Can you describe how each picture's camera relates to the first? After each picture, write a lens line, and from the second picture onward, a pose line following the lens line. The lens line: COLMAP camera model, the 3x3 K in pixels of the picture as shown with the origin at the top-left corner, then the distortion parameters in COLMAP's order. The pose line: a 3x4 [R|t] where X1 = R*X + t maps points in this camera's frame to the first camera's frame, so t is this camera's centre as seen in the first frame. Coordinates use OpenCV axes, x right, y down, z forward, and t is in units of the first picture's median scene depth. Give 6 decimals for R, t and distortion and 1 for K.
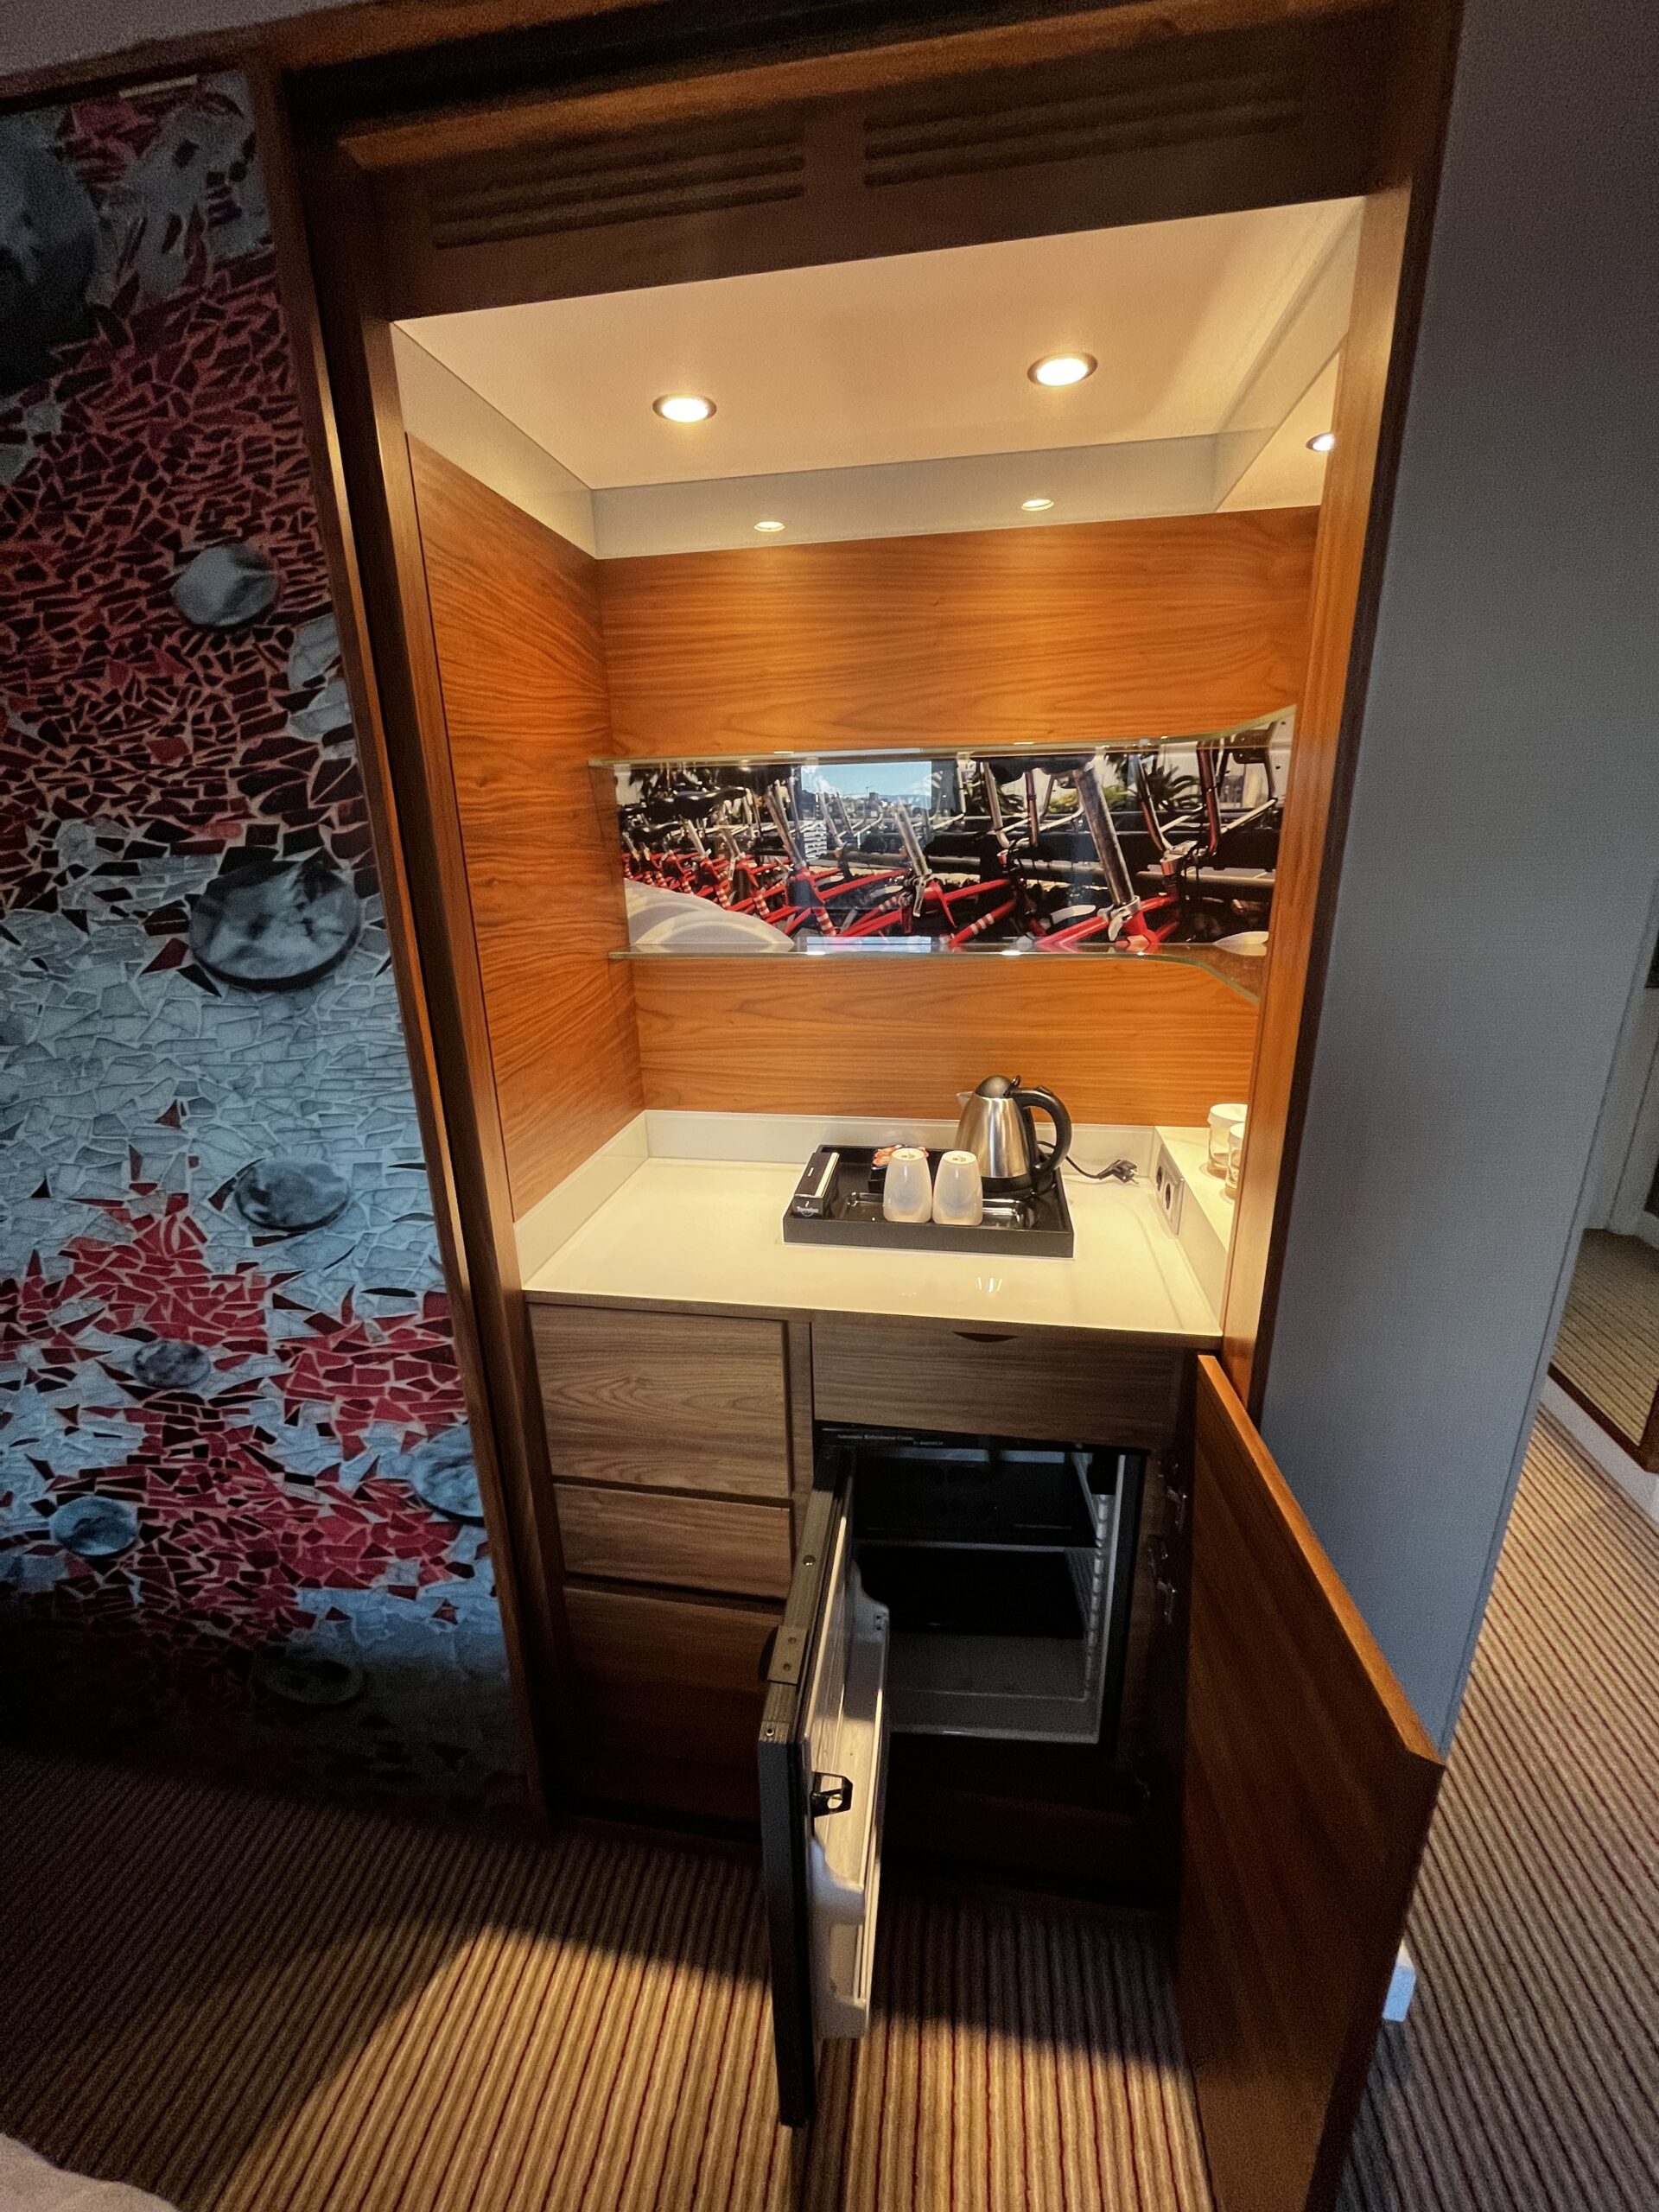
lens RADIAL K [[896.9, 0, 829.5], [0, 896.9, 1106.0], [0, 0, 1]] dist [-0.007009, 0.000161]
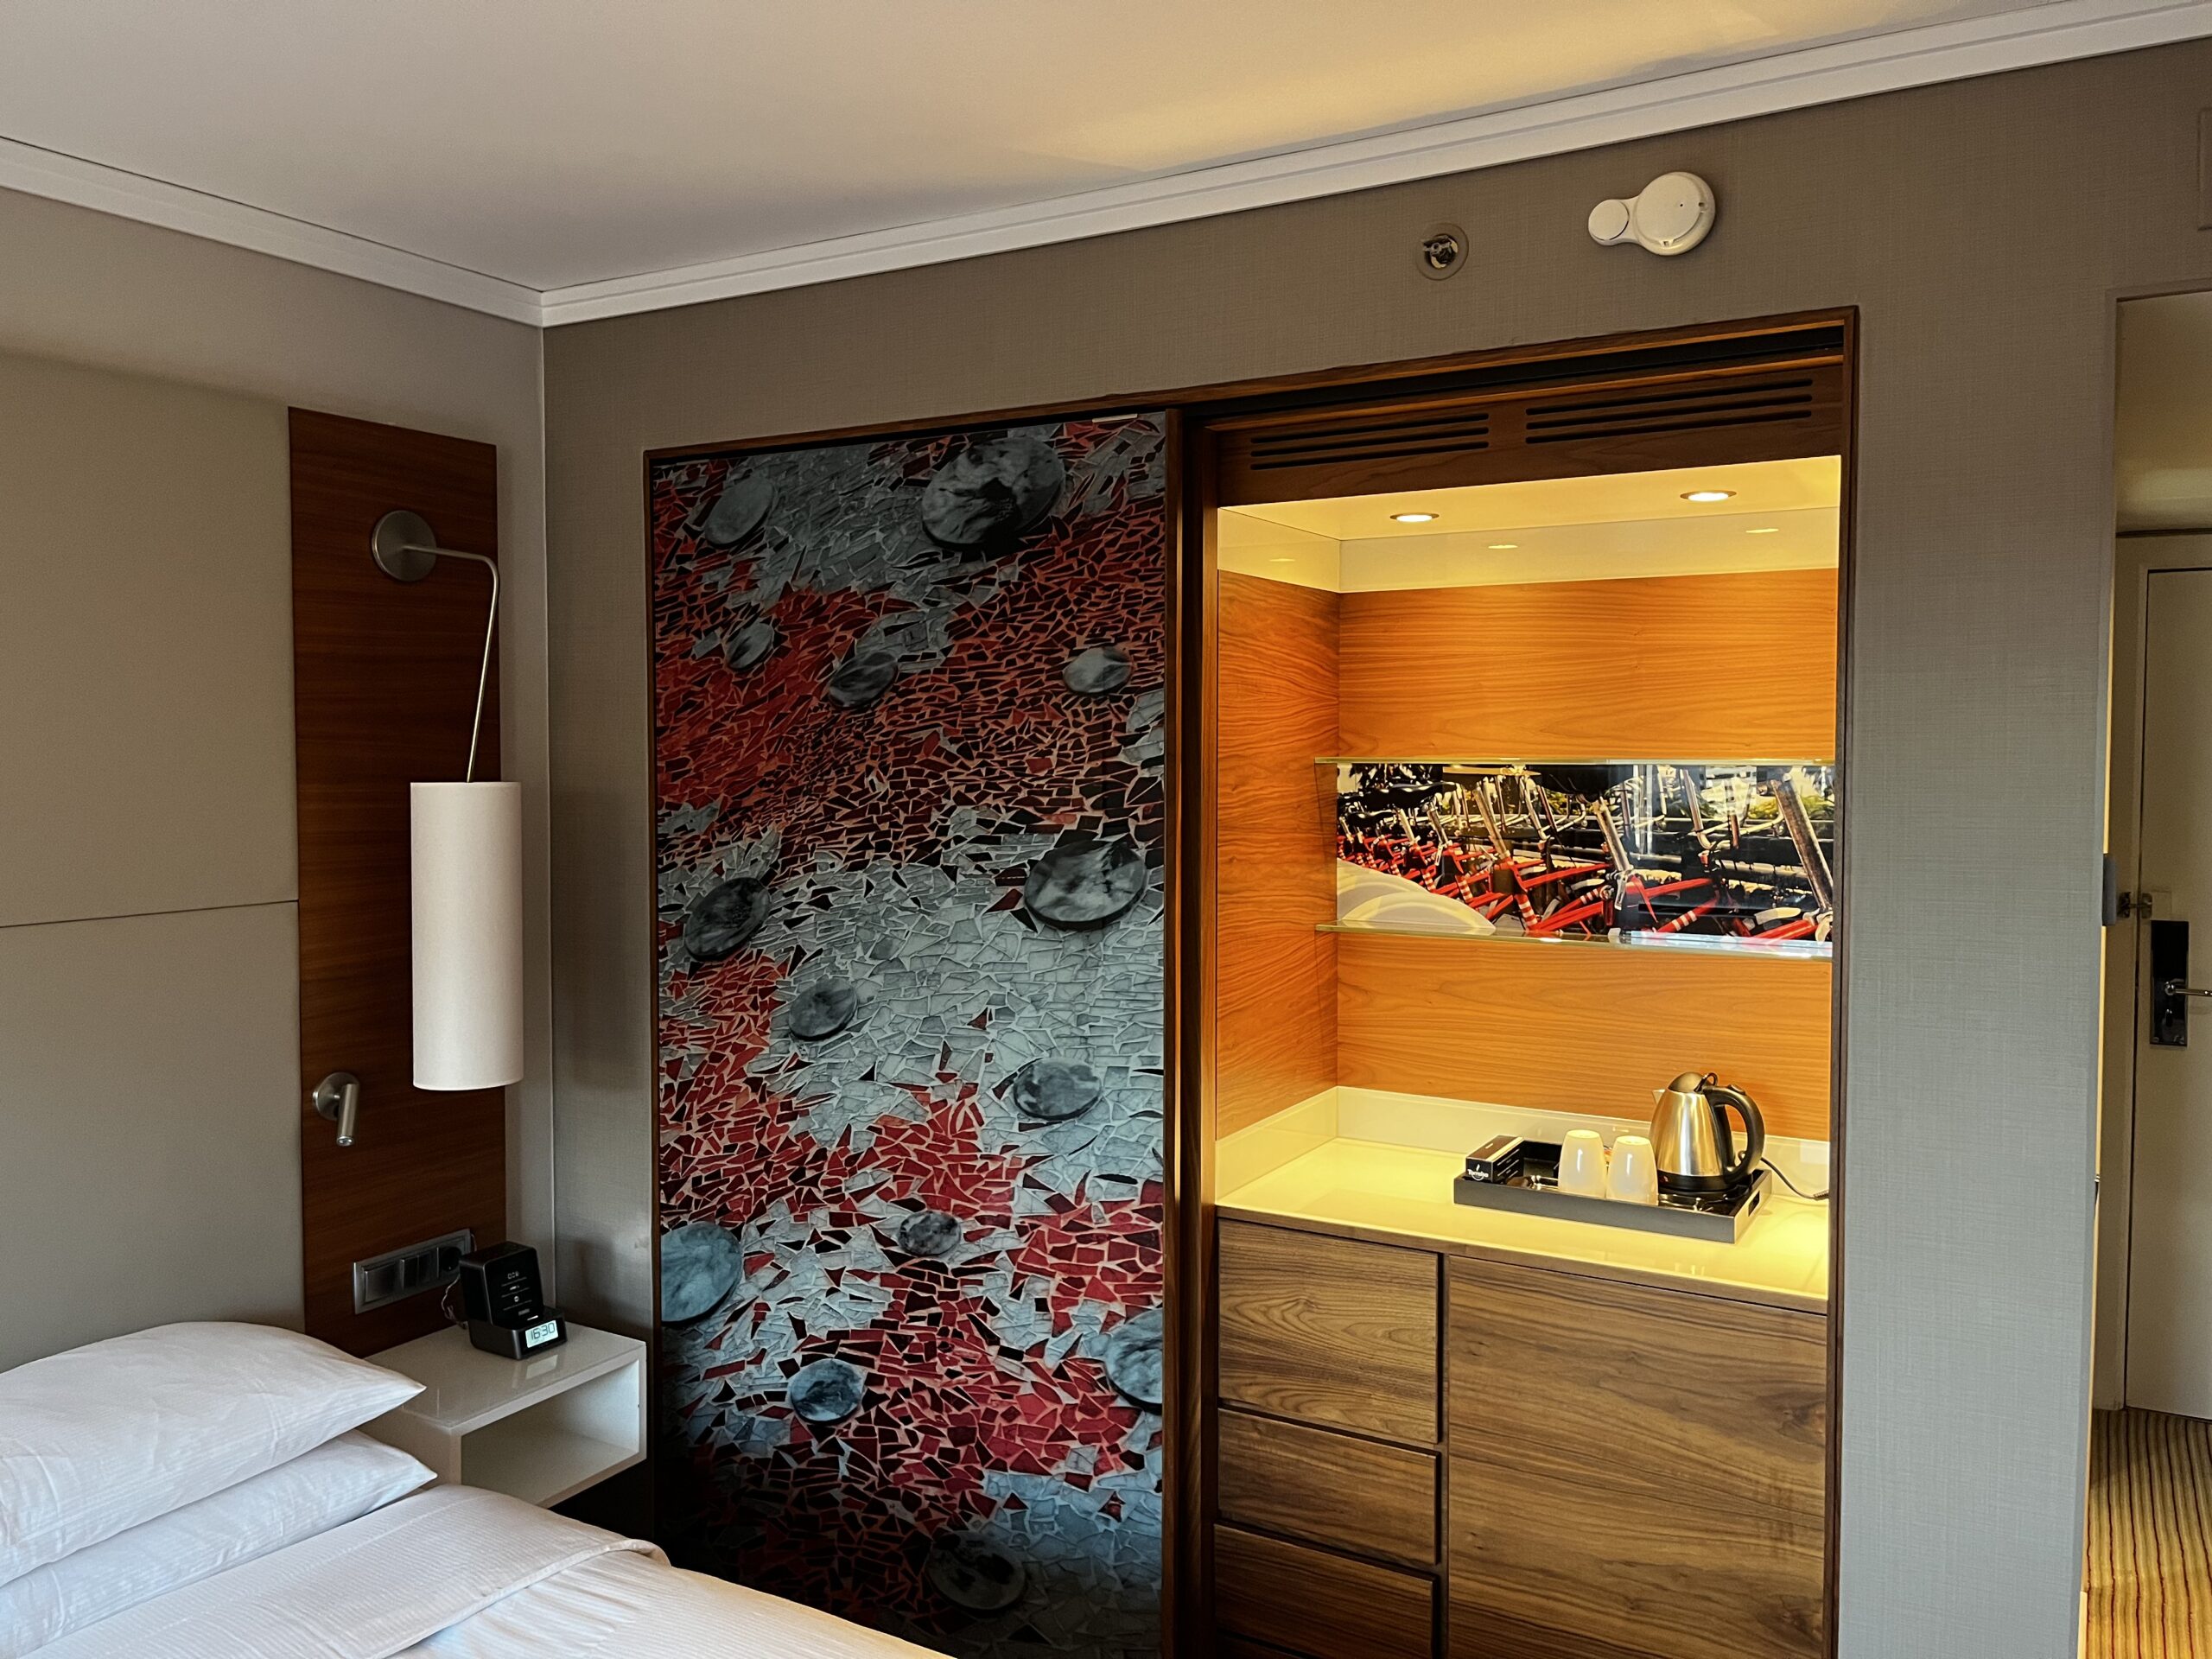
lens RADIAL K [[1677.5, 0, 1101.1], [0, 1677.5, 796.8], [0, 0, 1]] dist [0.124024, -0.283562]
pose [[0.931994, 0.033718, -0.360902, 0.296455], [-0.129195, 0.961173, -0.243834, 0.259099], [0.338667, 0.273878, 0.900164, -1.188869]]
